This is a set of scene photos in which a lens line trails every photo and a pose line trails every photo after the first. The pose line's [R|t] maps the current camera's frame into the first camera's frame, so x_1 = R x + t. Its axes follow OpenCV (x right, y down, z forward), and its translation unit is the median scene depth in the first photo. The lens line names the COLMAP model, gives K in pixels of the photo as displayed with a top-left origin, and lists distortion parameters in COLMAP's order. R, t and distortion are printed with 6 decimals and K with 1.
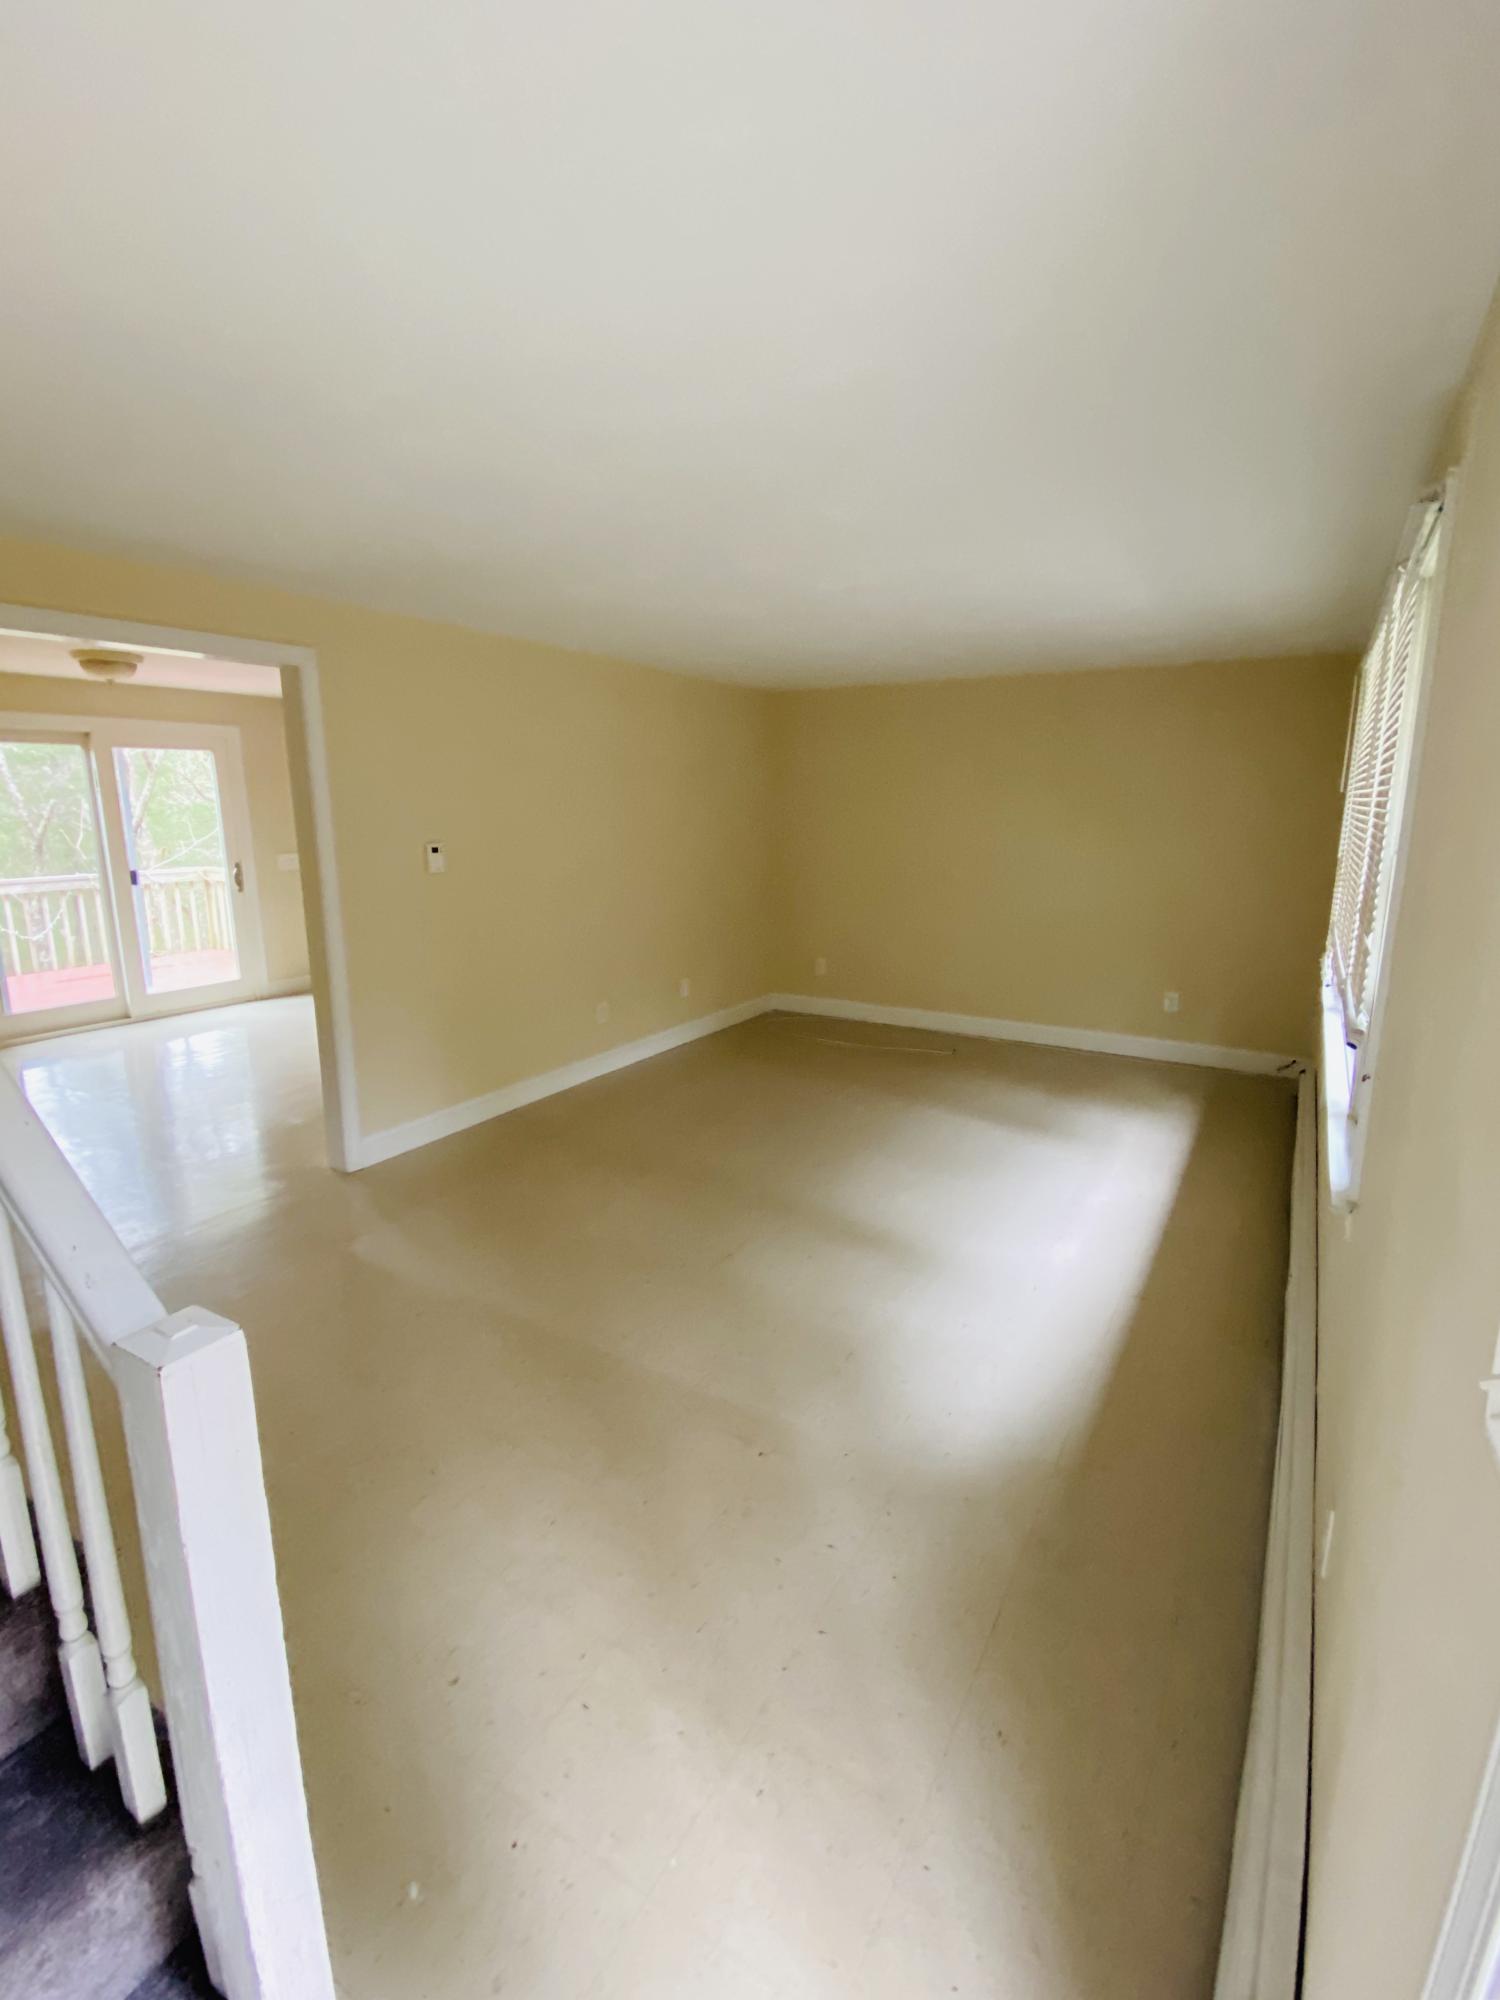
lens RADIAL K [[935.7, 0, 763.3], [0, 935.7, 988.6], [0, 0, 1]] dist [0.016247, -0.007654]
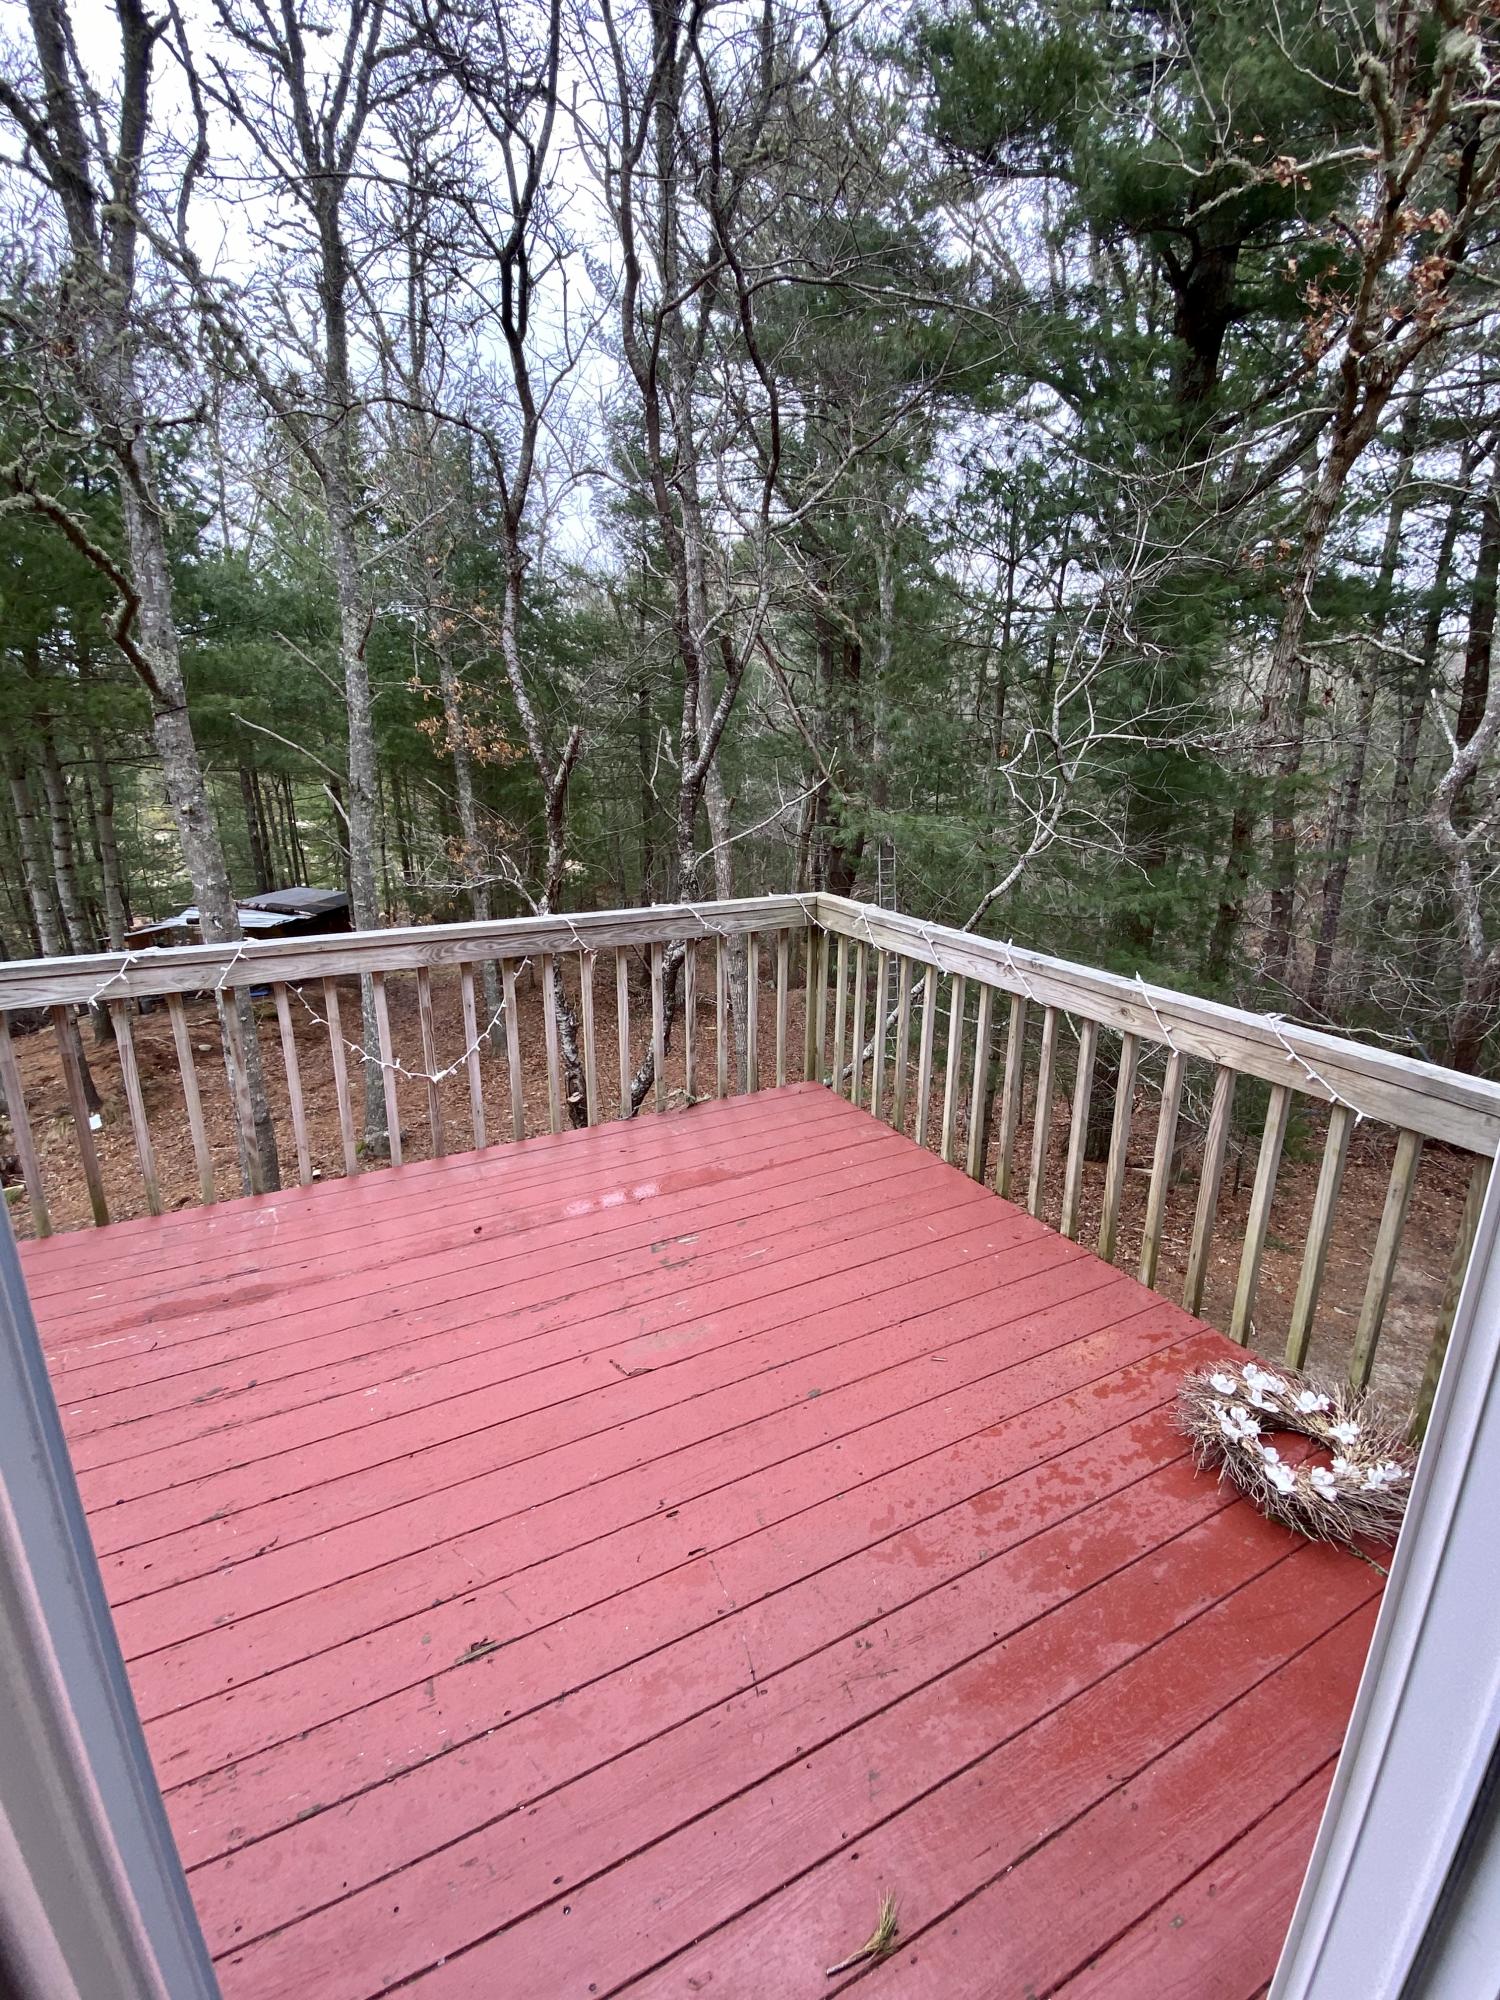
lens RADIAL K [[935.7, 0, 777.6], [0, 935.7, 997.6], [0, 0, 1]] dist [0.016247, -0.007654]
pose [[0.870788, 0.152285, -0.467480, -0.480798], [-0.120460, 0.987925, 0.097438, -0.143330], [0.476673, -0.028535, 0.878617, 0.738458]]
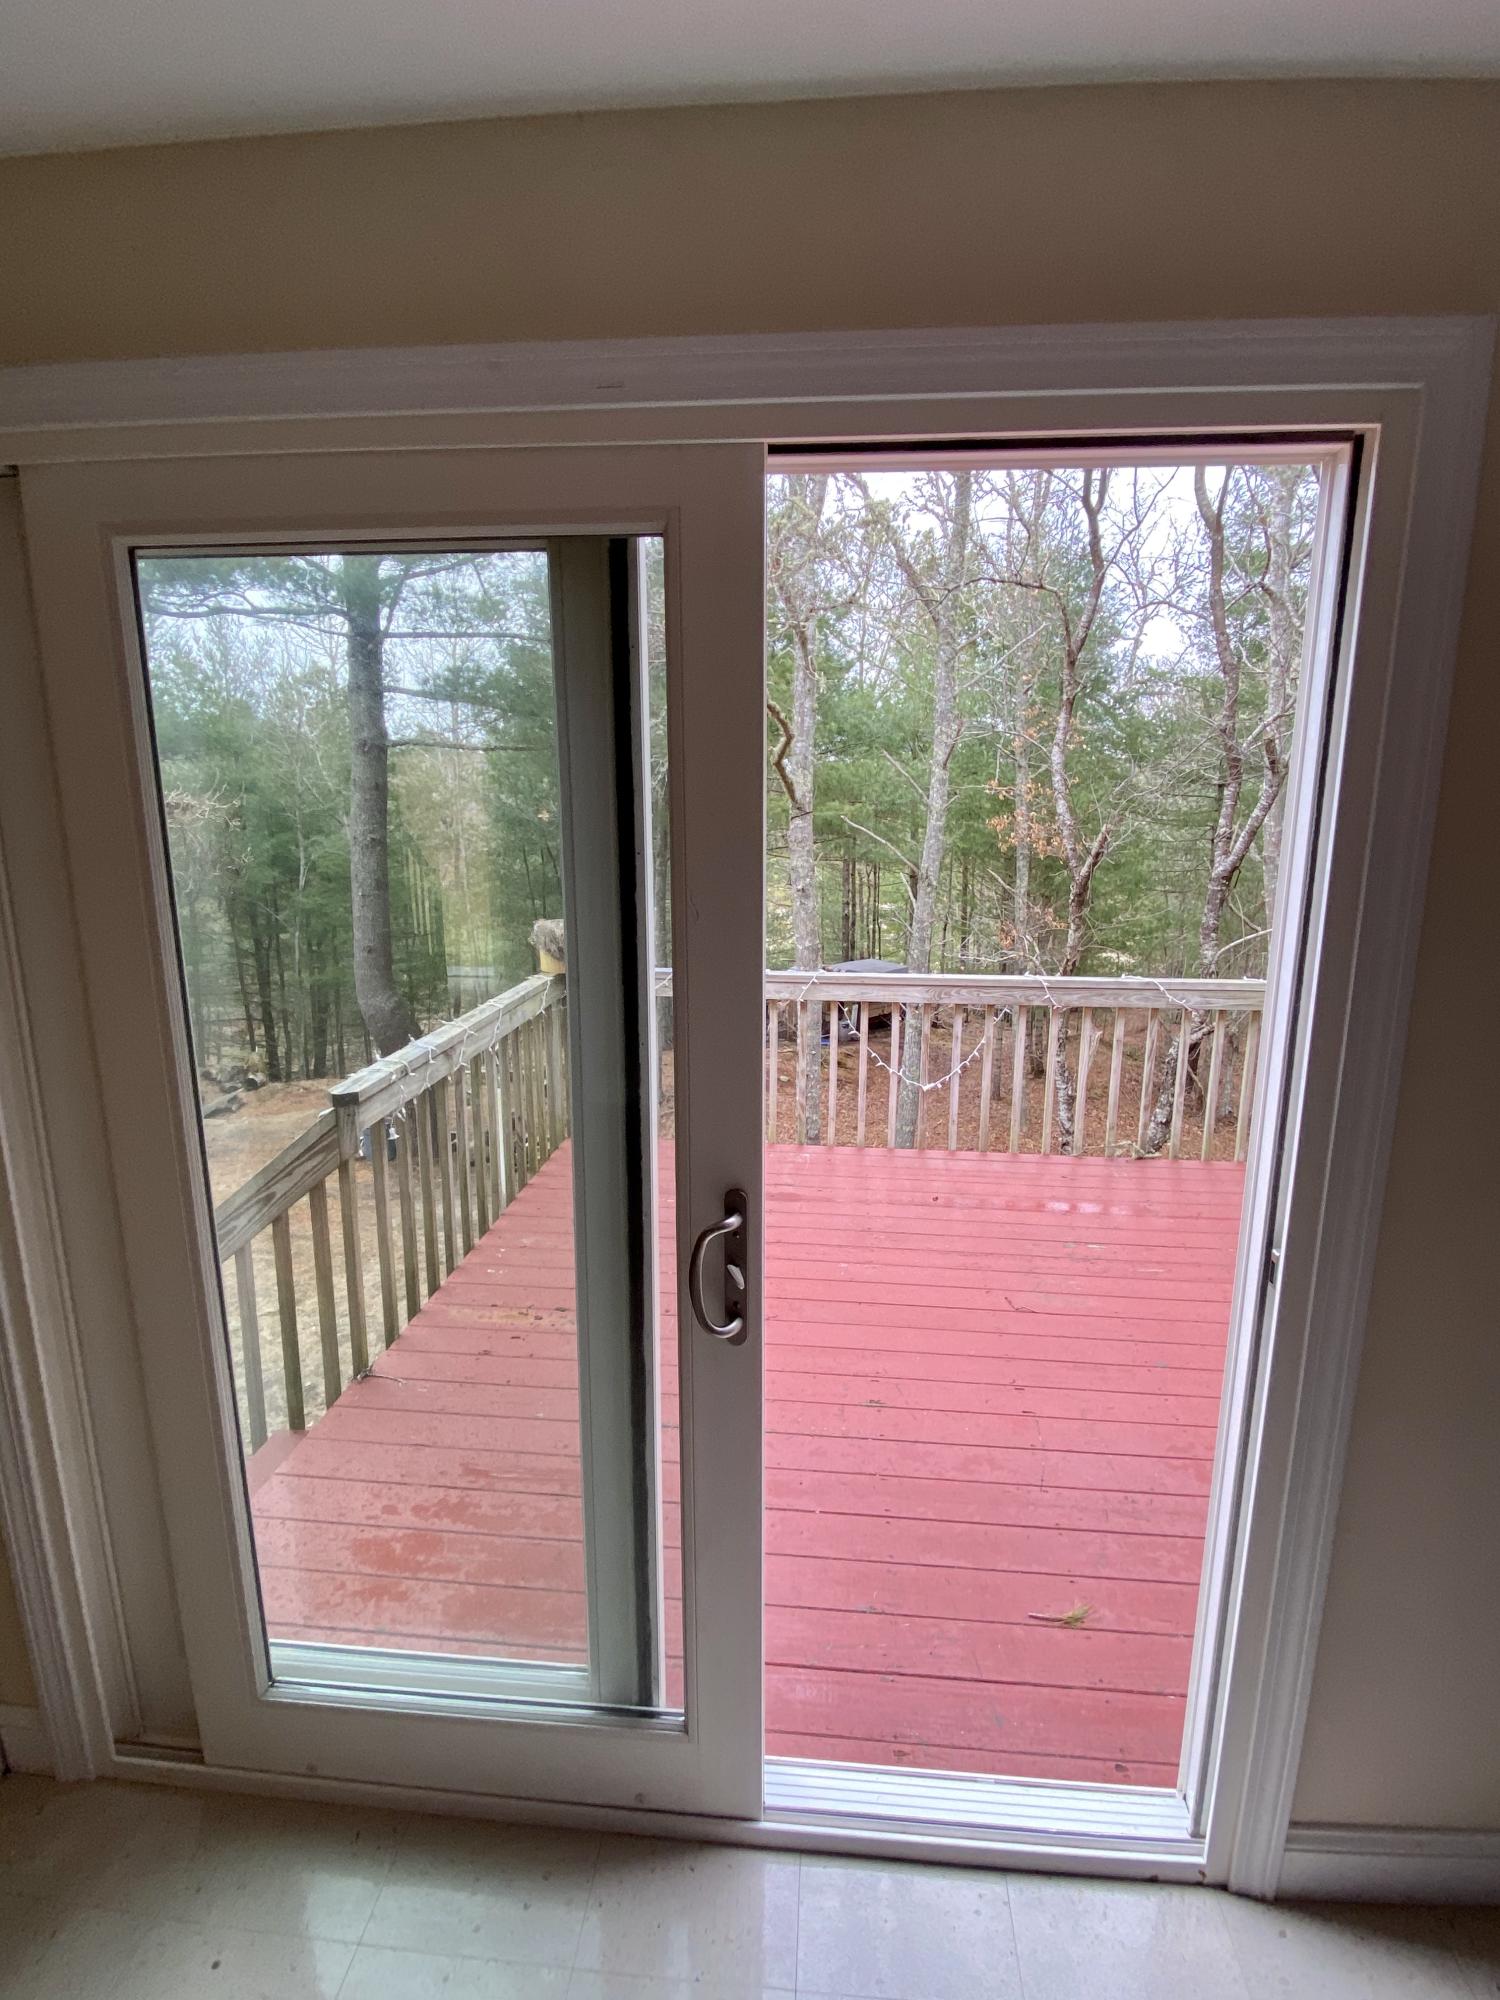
lens RADIAL K [[935.7, 0, 733.1], [0, 935.7, 994.7], [0, 0, 1]] dist [0.016247, -0.007654]
pose [[0.418563, 0.175801, -0.891010, -0.371275], [-0.194876, 0.975619, 0.100950, -0.136903], [0.887034, 0.131383, 0.442617, 0.679774]]
